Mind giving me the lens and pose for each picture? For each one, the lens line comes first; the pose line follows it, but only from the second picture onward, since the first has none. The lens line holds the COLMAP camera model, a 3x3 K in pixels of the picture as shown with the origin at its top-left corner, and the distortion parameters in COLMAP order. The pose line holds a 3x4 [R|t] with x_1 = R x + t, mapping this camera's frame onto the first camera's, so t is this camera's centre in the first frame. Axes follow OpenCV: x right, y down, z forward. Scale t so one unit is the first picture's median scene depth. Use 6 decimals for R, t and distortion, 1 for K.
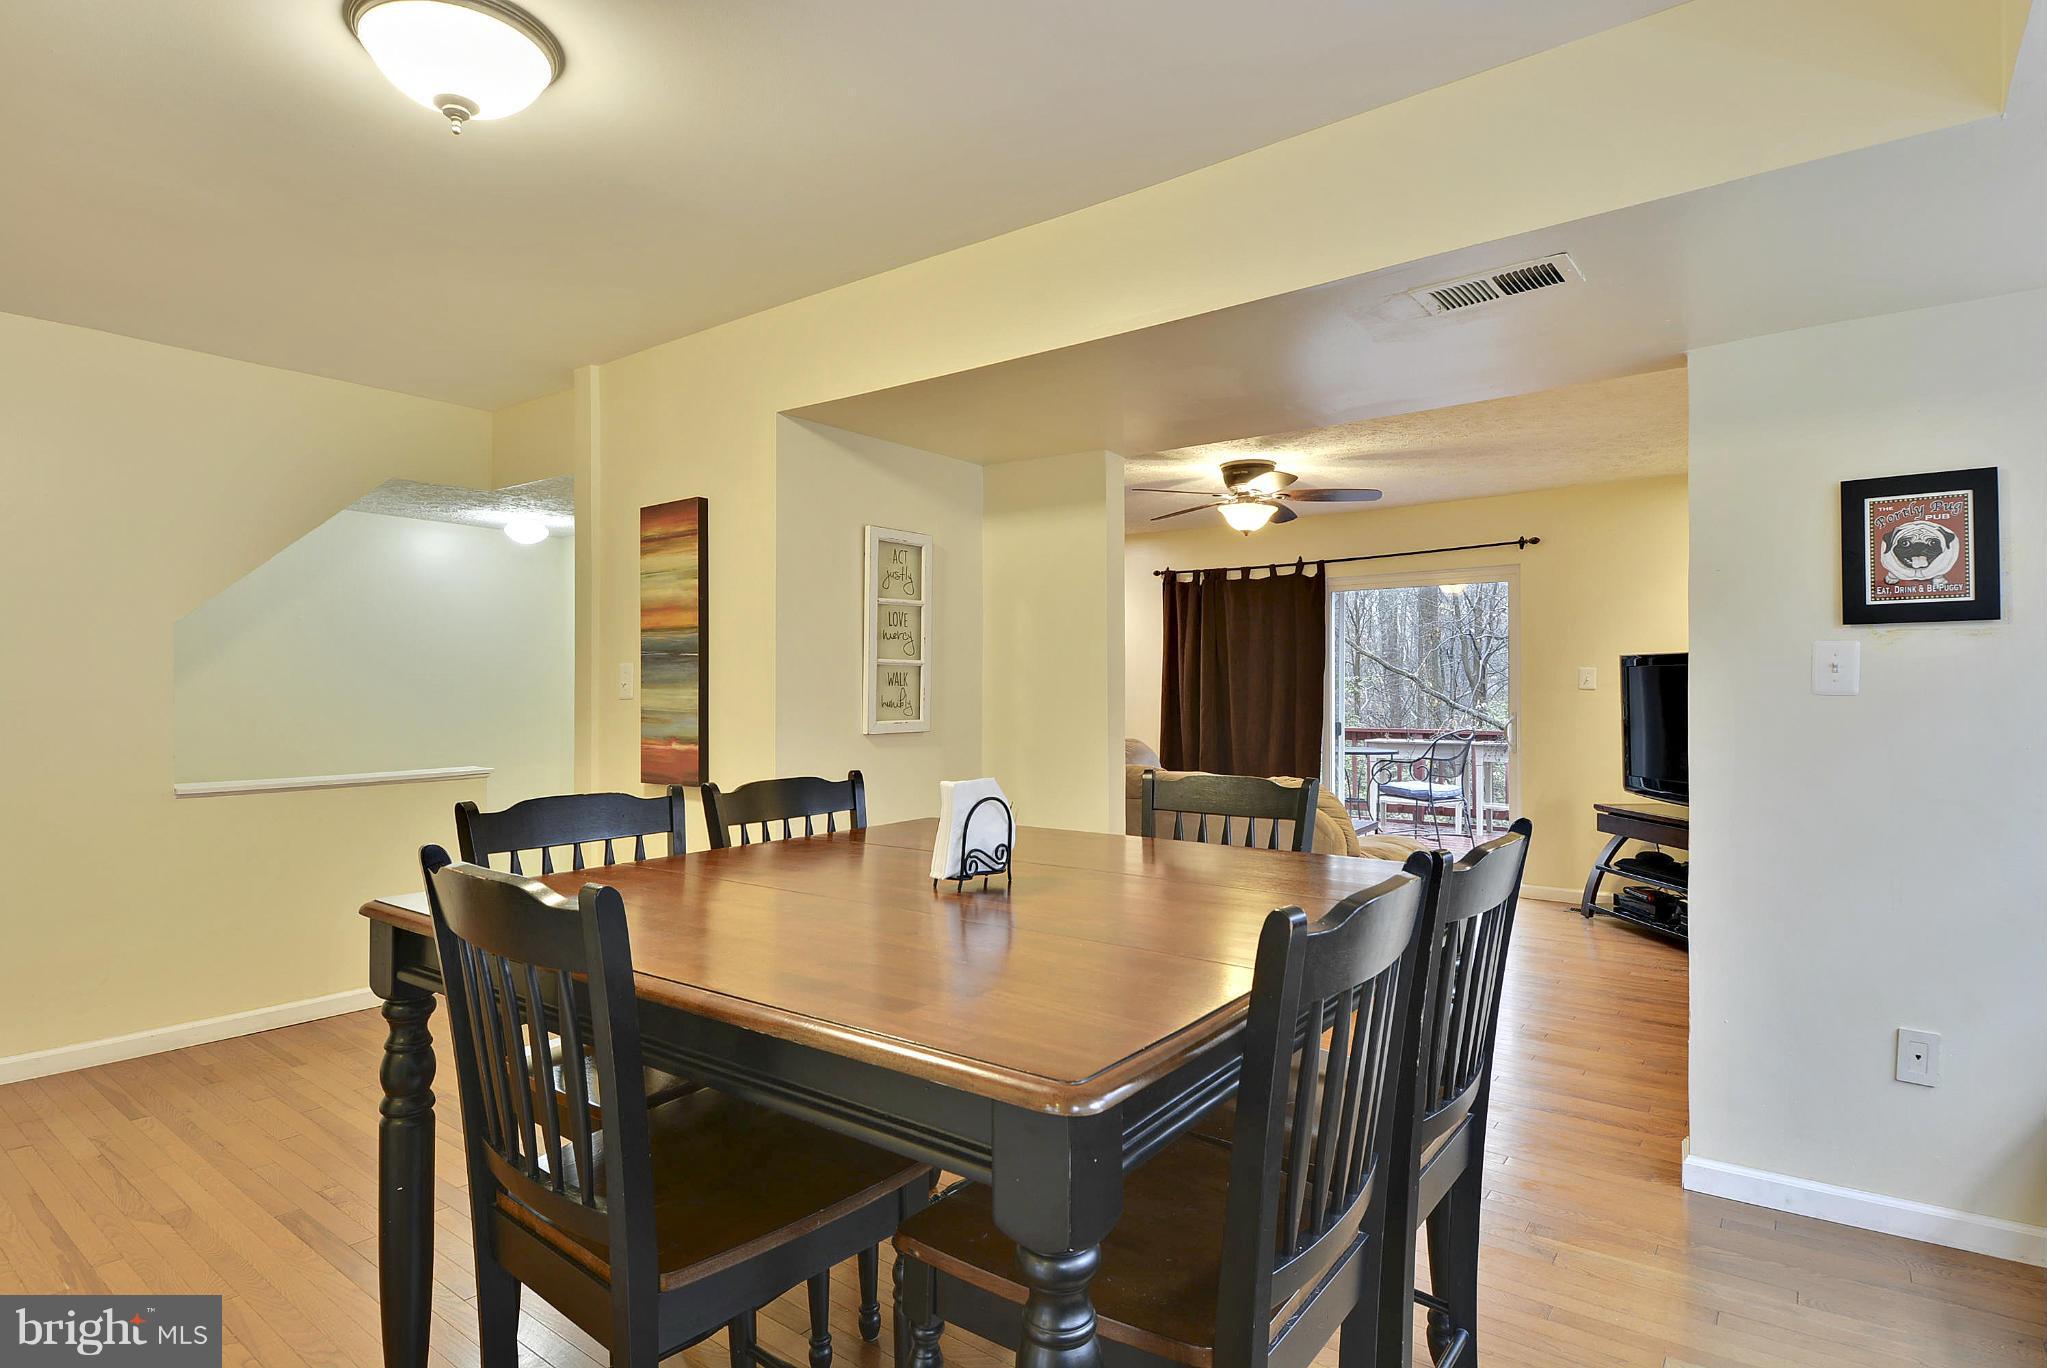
lens RADIAL K [[1049.3, 0, 1023.5], [0, 1049.3, 684.0], [0, 0, 1]] dist [0.001347, -0.000411]
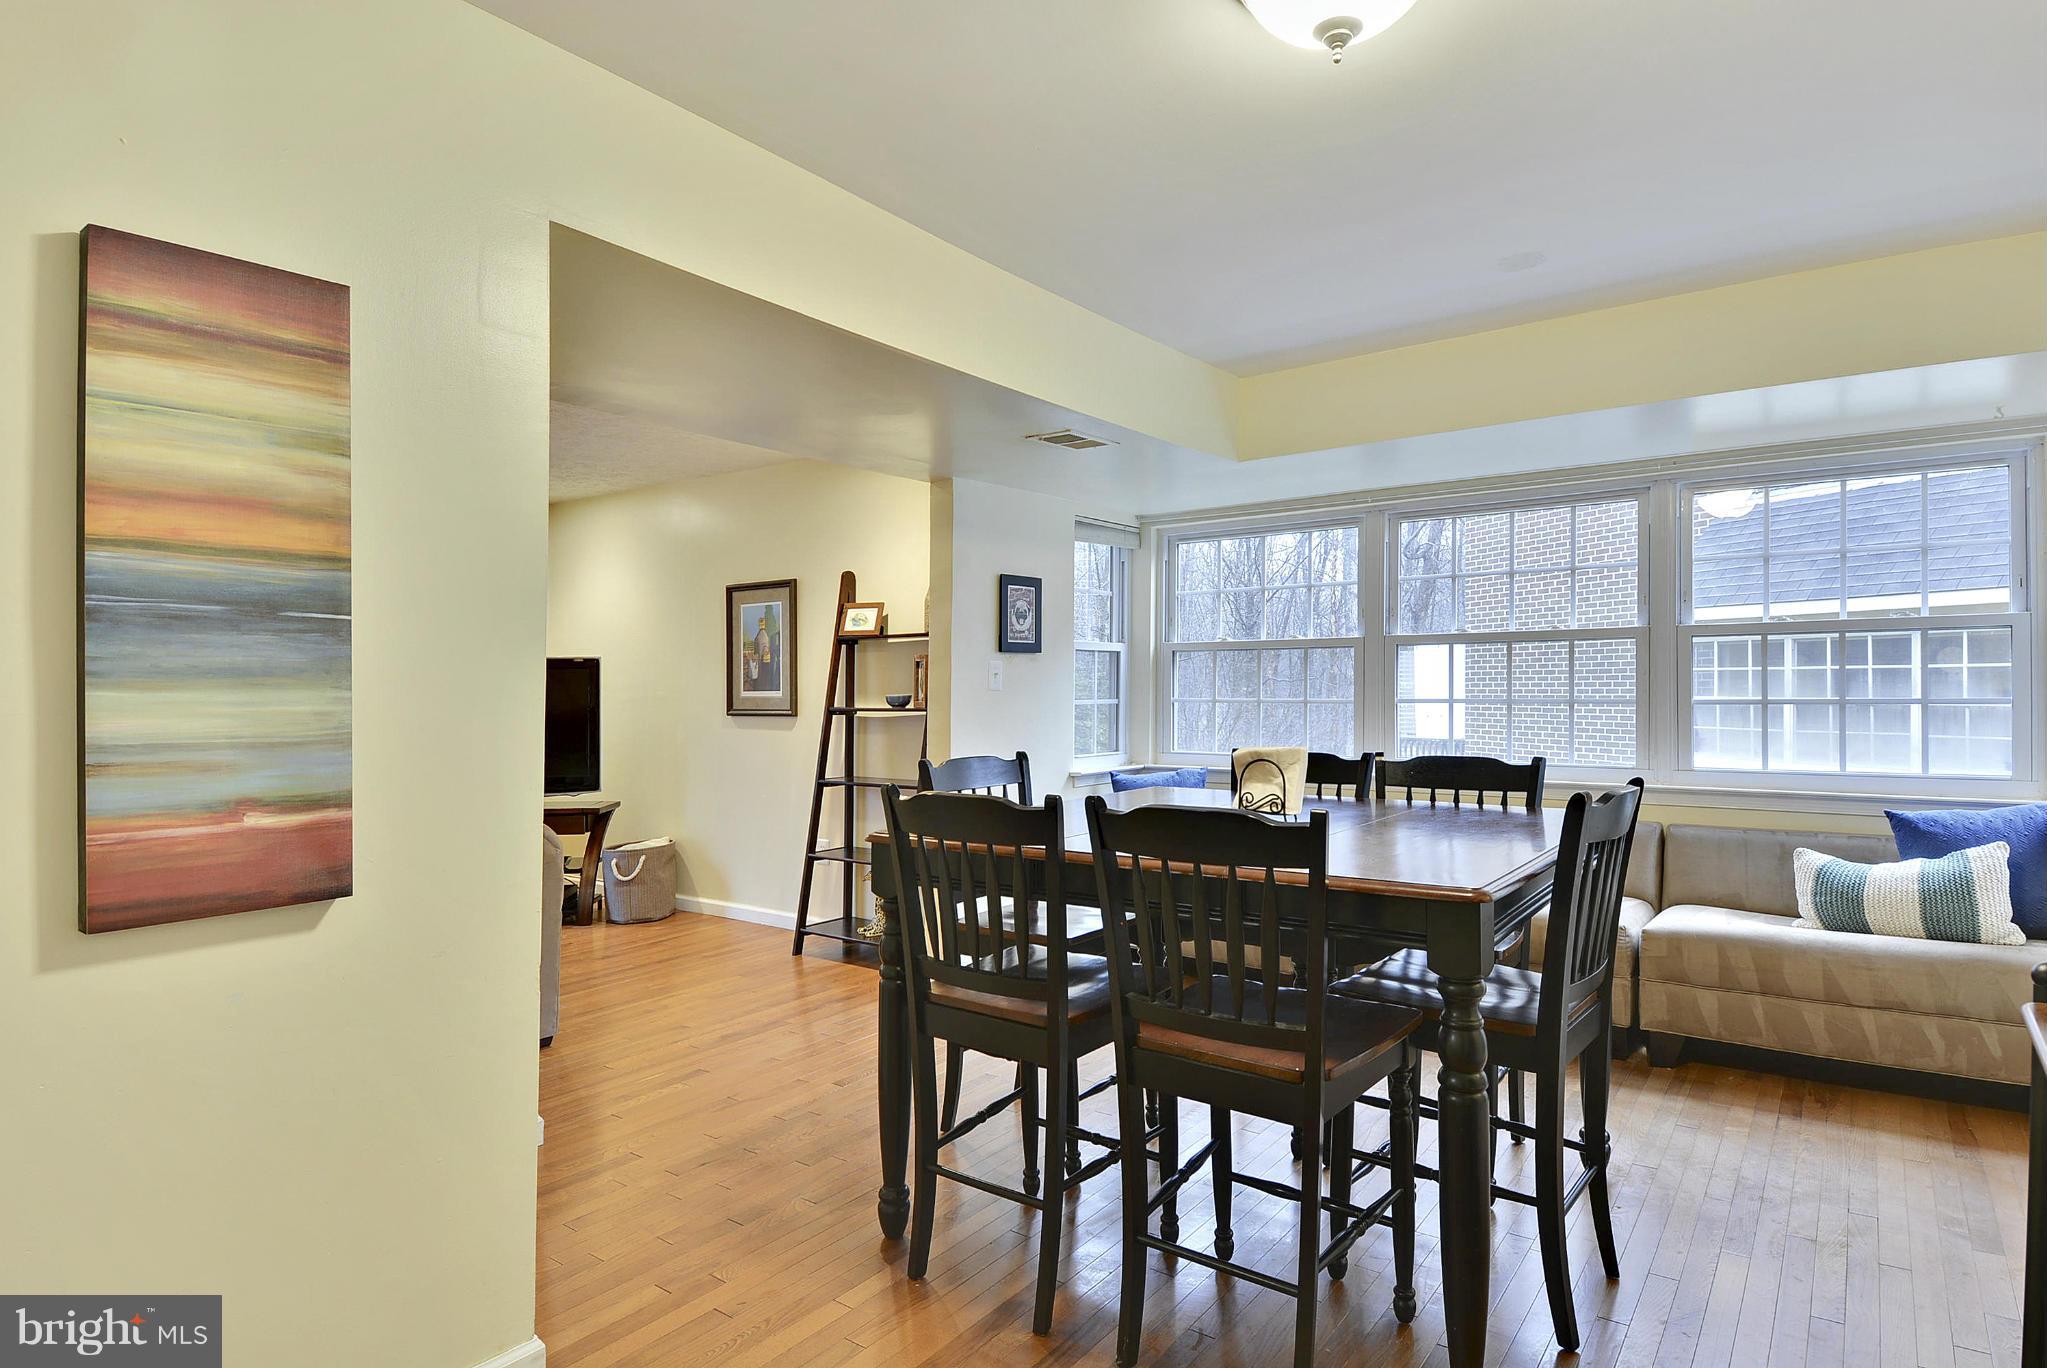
lens RADIAL K [[1059.1, 0, 1025.0], [0, 1059.1, 699.9], [0, 0, 1]] dist [-0.003319, -0.001909]
pose [[0.029651, -0.011794, 0.999491, -1.067386], [-0.002083, 0.999927, 0.011861, 0.003573], [-0.999558, -0.002434, 0.029625, 0.925007]]
